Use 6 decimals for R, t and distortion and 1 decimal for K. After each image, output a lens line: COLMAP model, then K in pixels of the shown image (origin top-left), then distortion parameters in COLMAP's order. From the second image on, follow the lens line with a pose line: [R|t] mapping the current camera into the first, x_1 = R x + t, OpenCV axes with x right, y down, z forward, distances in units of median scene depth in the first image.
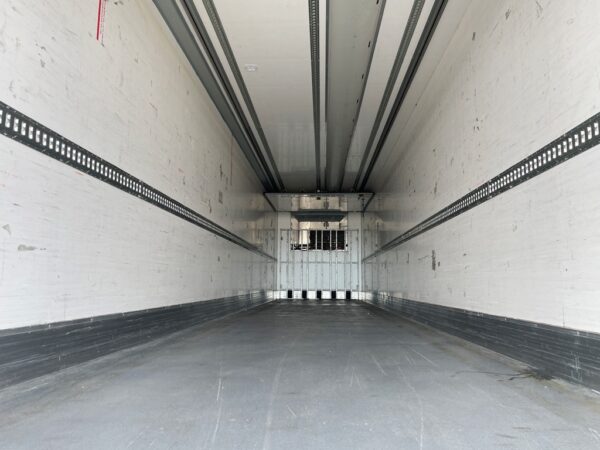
lens RADIAL K [[451.2, 0, 303.3], [0, 451.2, 222.8], [0, 0, 1]] dist [0.043350, -0.008152]
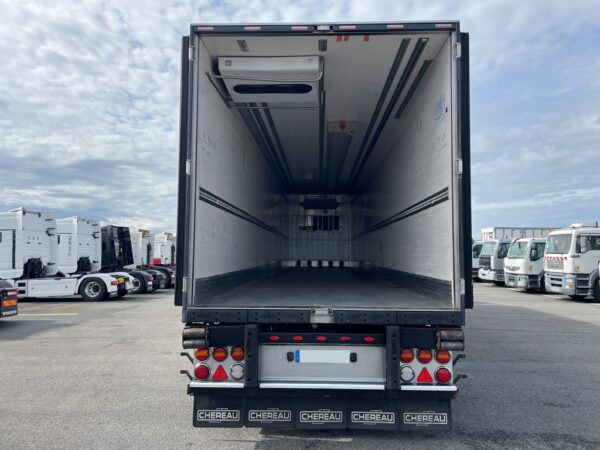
lens RADIAL K [[451.2, 0, 303.3], [0, 451.2, 222.8], [0, 0, 1]] dist [0.043350, -0.008152]
pose [[0.999983, -0.000470, 0.005808, -0.023496], [0.000086, 0.997814, 0.066092, -0.052663], [-0.005826, -0.066091, 0.997797, -0.347637]]
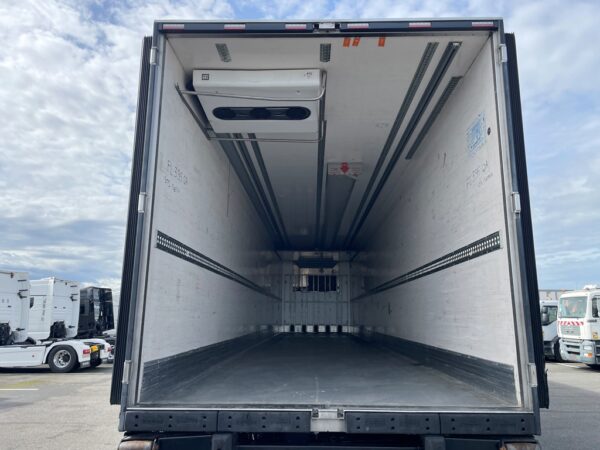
lens RADIAL K [[451.2, 0, 303.3], [0, 451.2, 222.8], [0, 0, 1]] dist [0.043350, -0.008152]
pose [[0.999793, 0.002882, 0.020121, -0.025052], [-0.001506, 0.997678, -0.068086, -0.043814], [-0.020270, 0.068042, 0.997477, -0.245031]]
